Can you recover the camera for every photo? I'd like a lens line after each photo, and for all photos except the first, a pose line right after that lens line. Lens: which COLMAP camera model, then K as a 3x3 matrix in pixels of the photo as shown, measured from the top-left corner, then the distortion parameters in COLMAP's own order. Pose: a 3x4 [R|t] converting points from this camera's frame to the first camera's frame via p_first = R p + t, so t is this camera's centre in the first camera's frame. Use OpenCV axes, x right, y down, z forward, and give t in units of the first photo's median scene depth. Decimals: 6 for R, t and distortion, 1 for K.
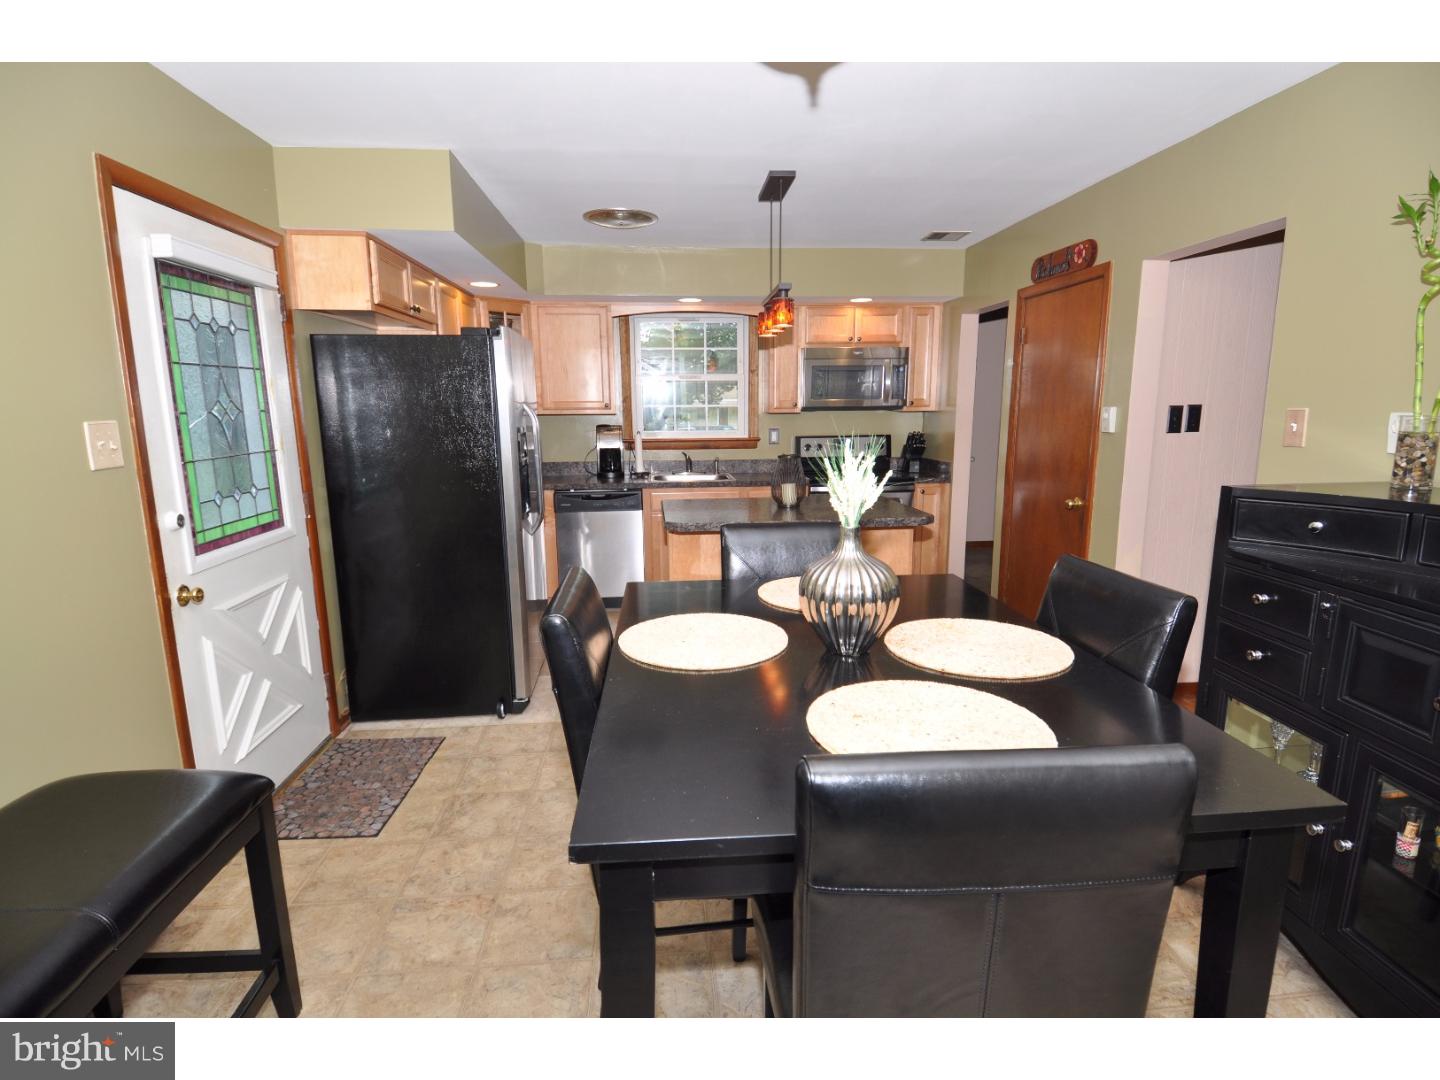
lens RADIAL K [[739.8, 0, 717.5], [0, 739.8, 543.1], [0, 0, 1]] dist [0.053262, -0.058675]
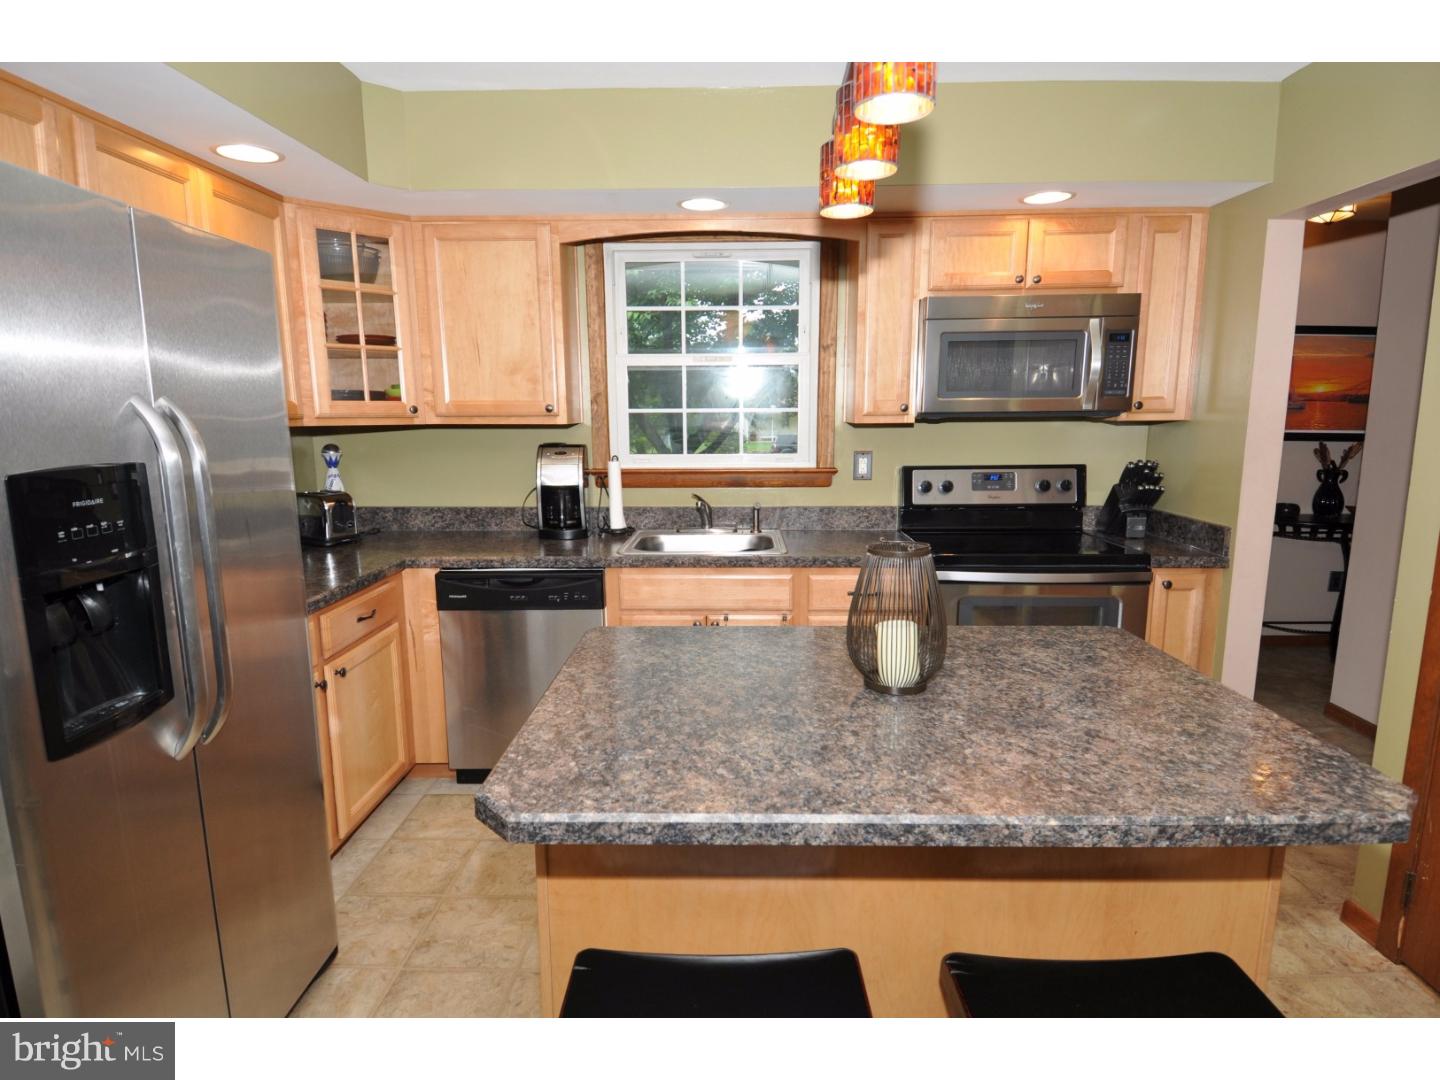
lens RADIAL K [[783.3, 0, 720.0], [0, 783.3, 540.0], [0, 0, 1]] dist [0.048353, -0.051970]
pose [[0.994231, 0.020902, -0.105205, 0.038139], [-0.023210, 0.999515, -0.020766, -0.085147], [0.104720, 0.023088, 0.994234, 0.470723]]
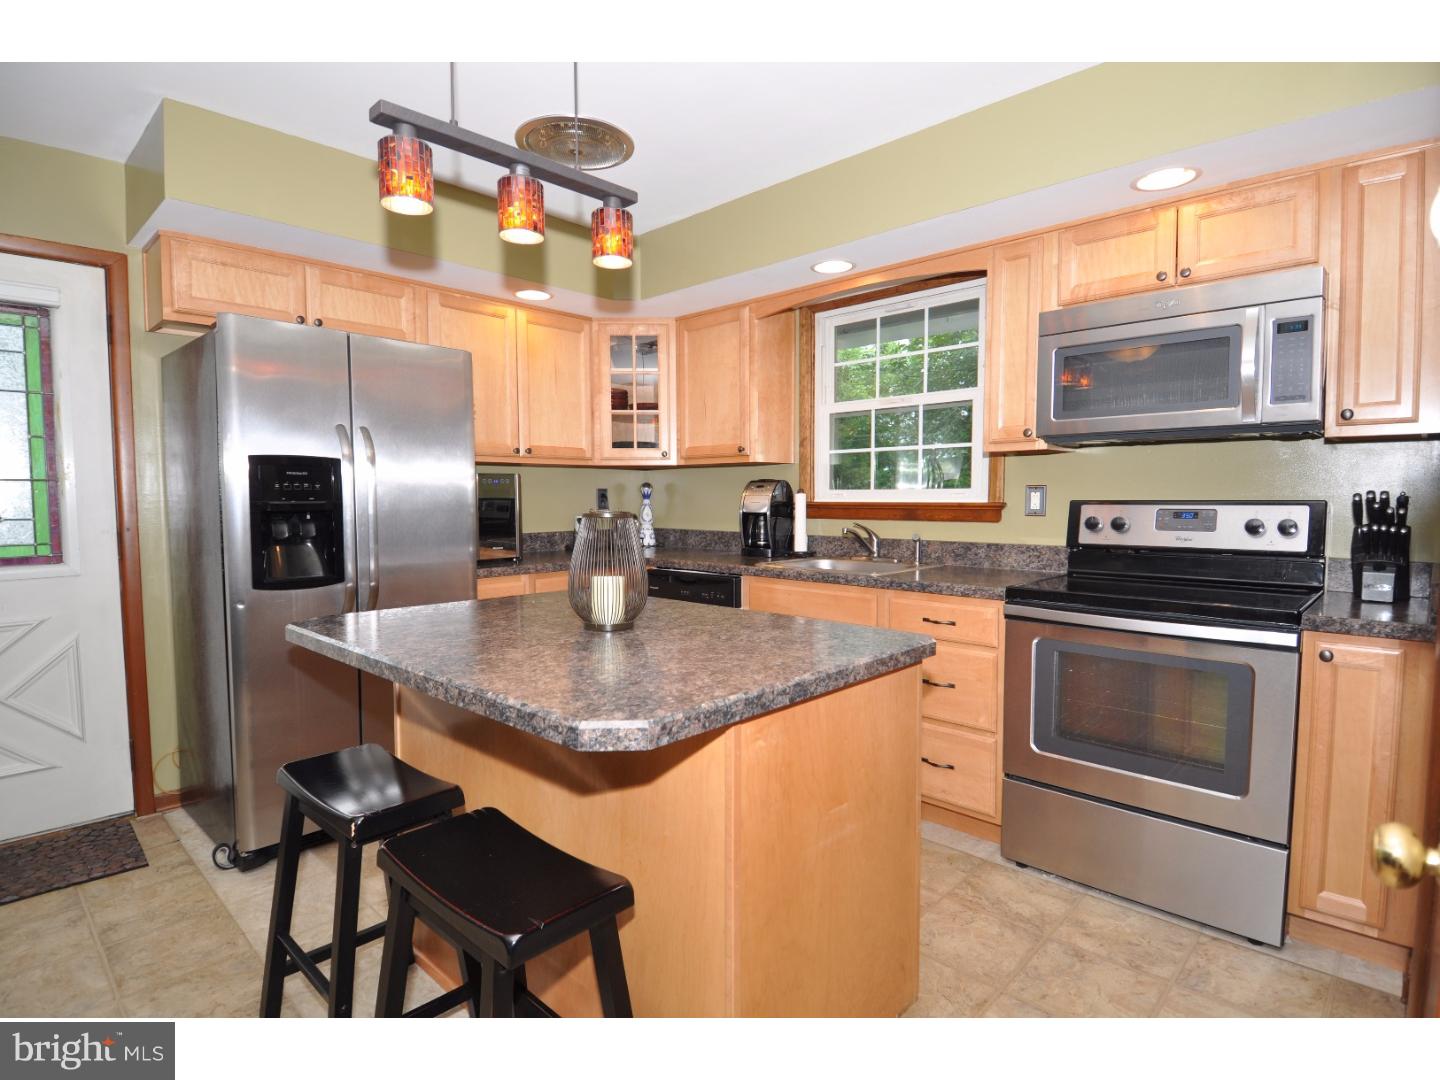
lens RADIAL K [[739.8, 0, 717.5], [0, 739.8, 543.1], [0, 0, 1]] dist [0.053262, -0.058675]
pose [[0.663516, 0.055505, -0.746100, 0.362507], [-0.141652, 0.988527, -0.052434, -0.065872], [0.734630, 0.140477, 0.663766, 0.576897]]
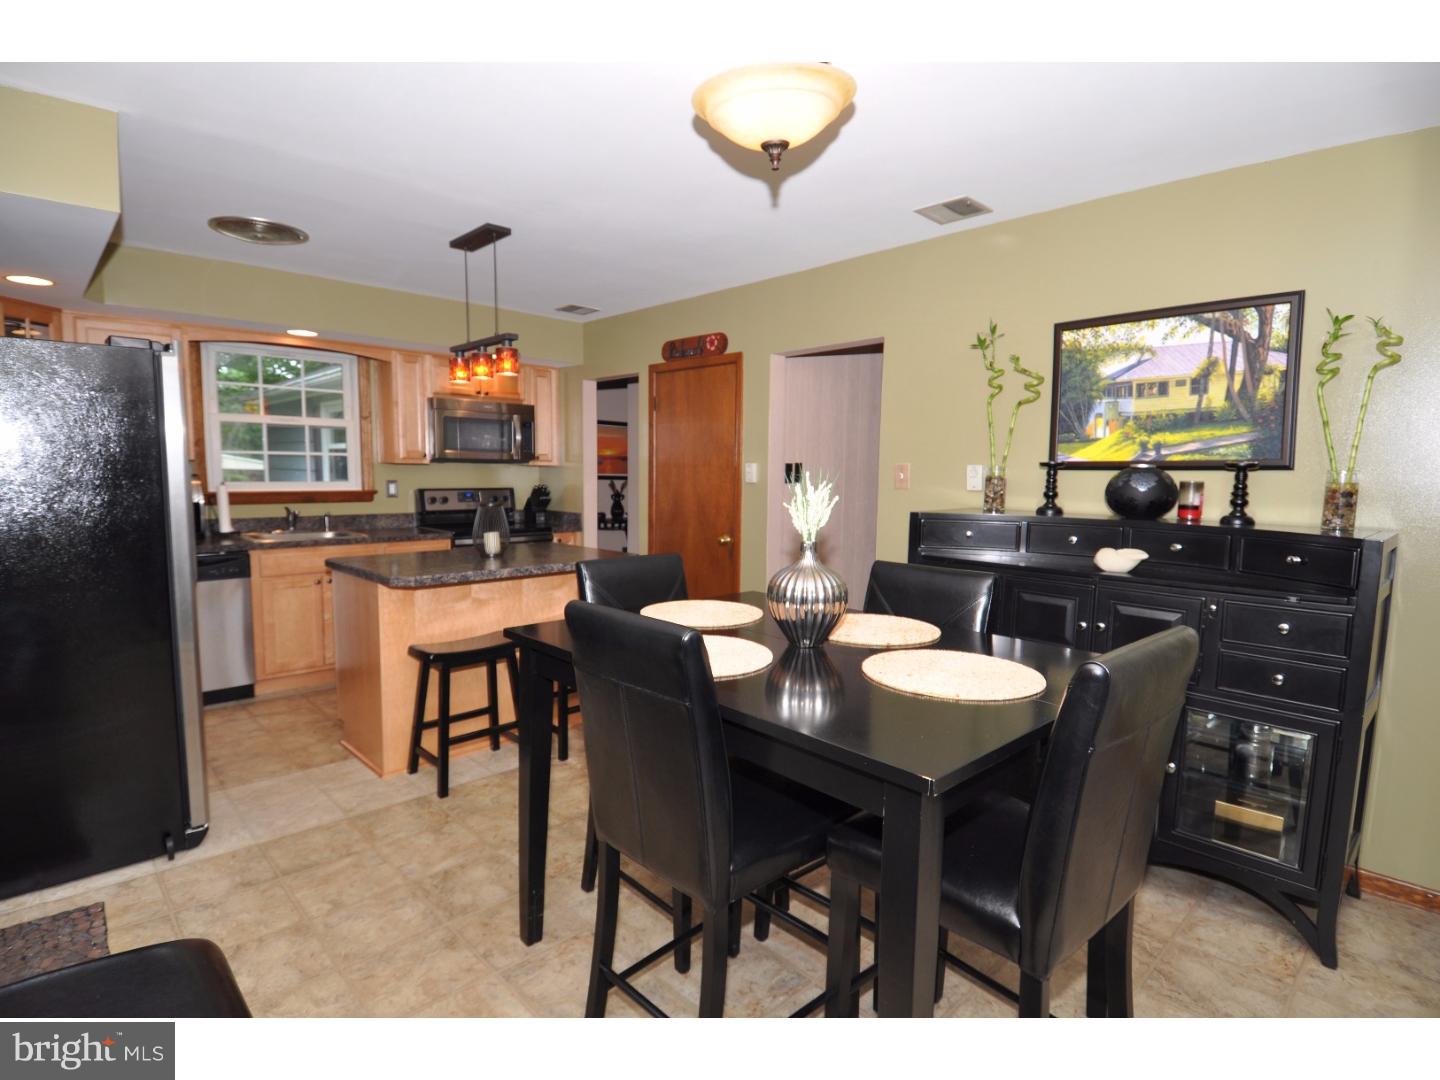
lens RADIAL K [[739.8, 0, 717.5], [0, 739.8, 543.1], [0, 0, 1]] dist [0.053262, -0.058675]
pose [[0.779126, -0.043612, 0.625348, -0.219793], [0.095292, 0.994223, -0.049387, 0.008246], [-0.619582, 0.098069, 0.778781, 0.039154]]
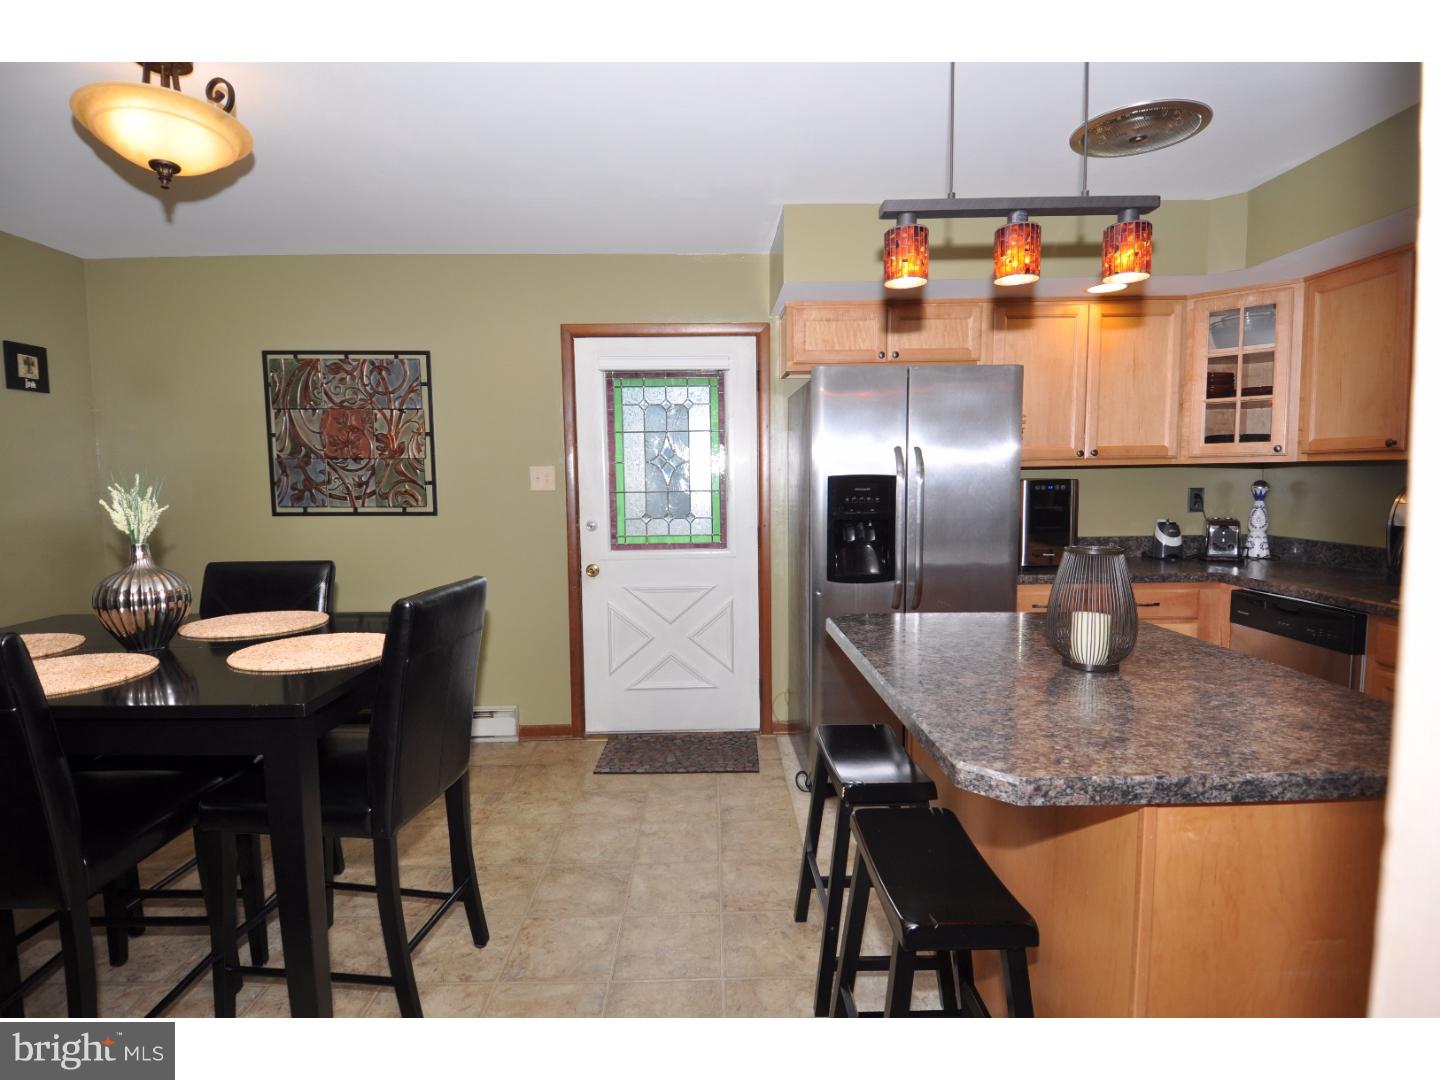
lens RADIAL K [[739.8, 0, 717.5], [0, 739.8, 543.1], [0, 0, 1]] dist [0.053262, -0.058675]
pose [[-0.070238, 0.098303, -0.992675, 0.413421], [-0.171432, 0.979137, 0.109093, -0.100046], [0.982689, 0.177839, -0.051920, 0.617473]]
